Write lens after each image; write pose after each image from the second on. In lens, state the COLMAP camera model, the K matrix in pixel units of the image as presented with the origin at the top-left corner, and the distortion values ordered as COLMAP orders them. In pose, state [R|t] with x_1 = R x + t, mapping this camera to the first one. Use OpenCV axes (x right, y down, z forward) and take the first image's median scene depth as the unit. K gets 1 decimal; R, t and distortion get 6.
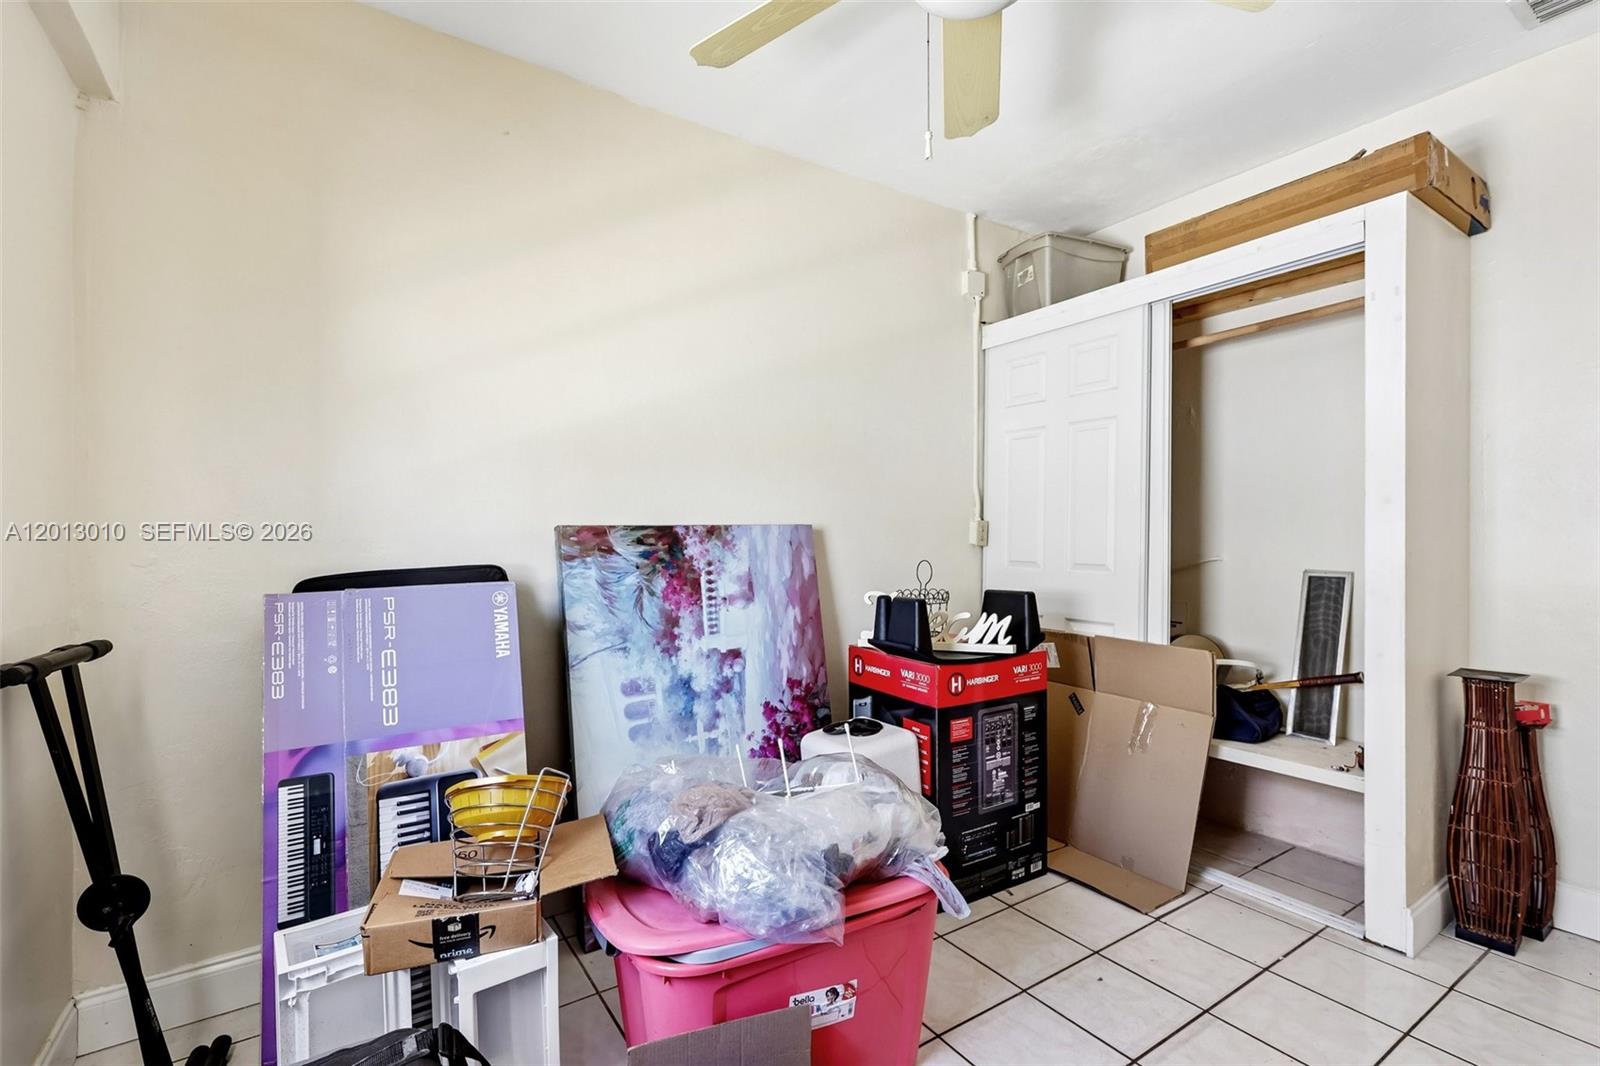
lens RADIAL K [[725.1, 0, 802.2], [0, 725.1, 536.2], [0, 0, 1]] dist [-0.018505, 0.001204]
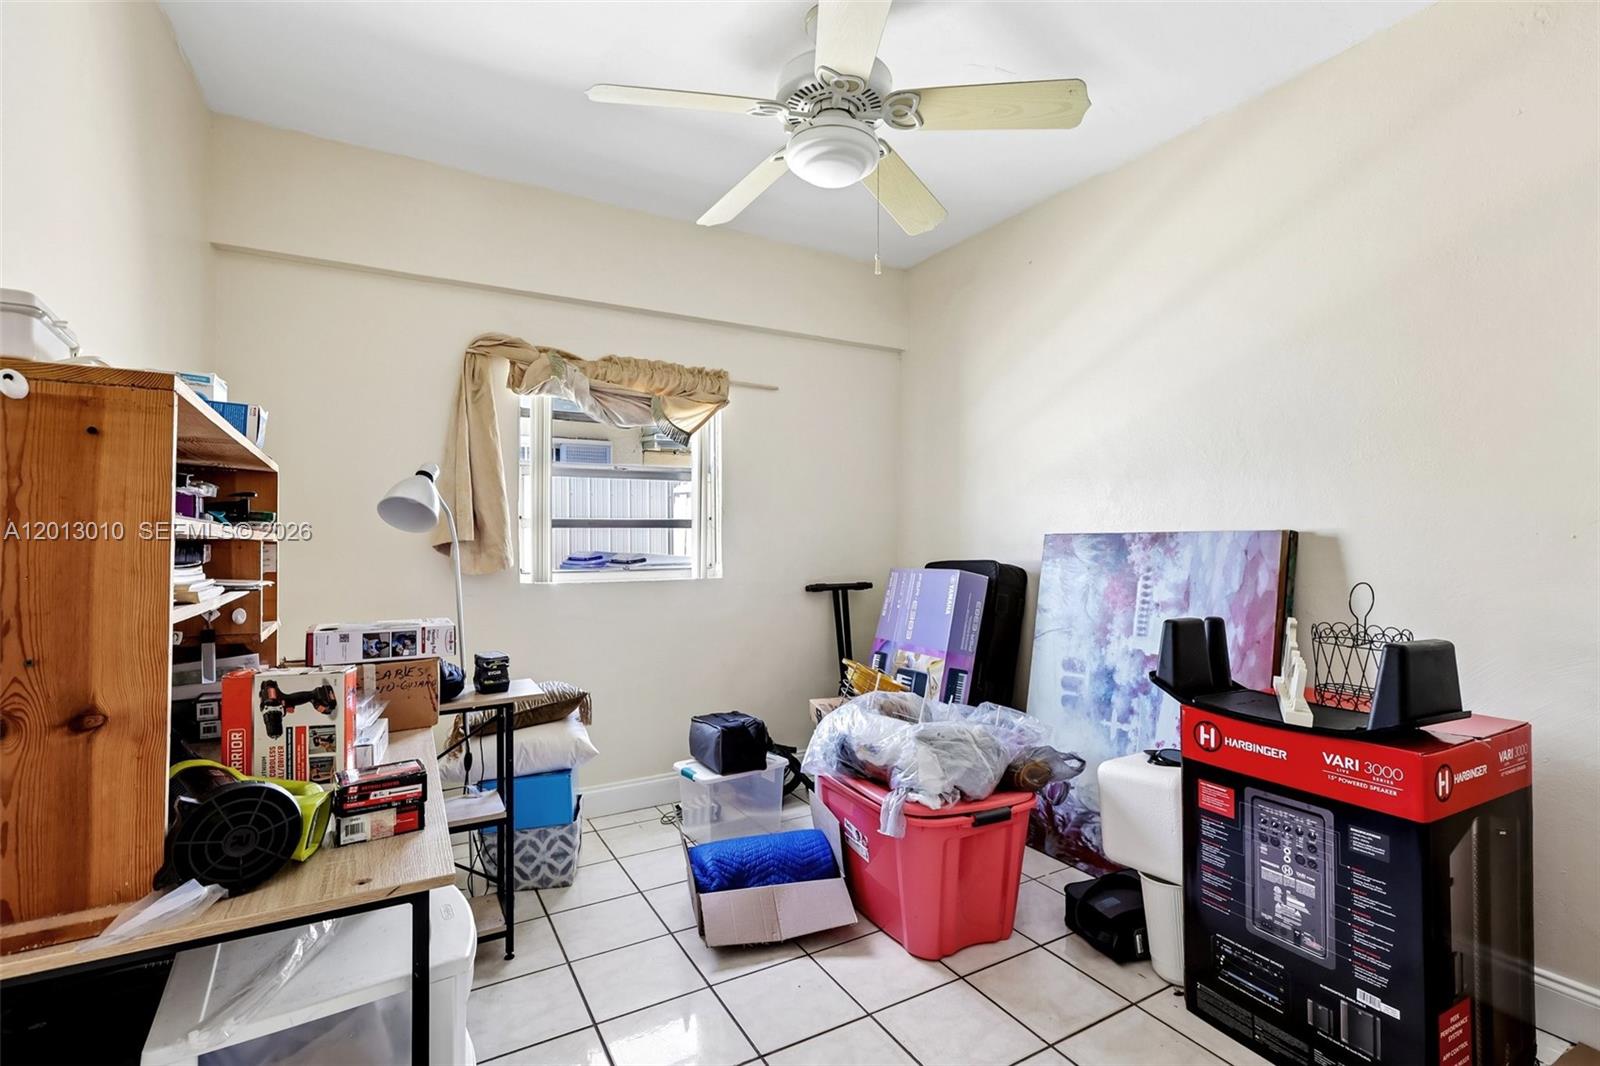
lens RADIAL K [[725.1, 0, 799.3], [0, 725.1, 532.7], [0, 0, 1]] dist [-0.018505, 0.001204]
pose [[-0.072679, -0.002694, -0.997352, 0.980471], [0.001353, 0.999995, -0.002800, -0.013483], [0.997354, -0.001553, -0.072675, 0.593170]]
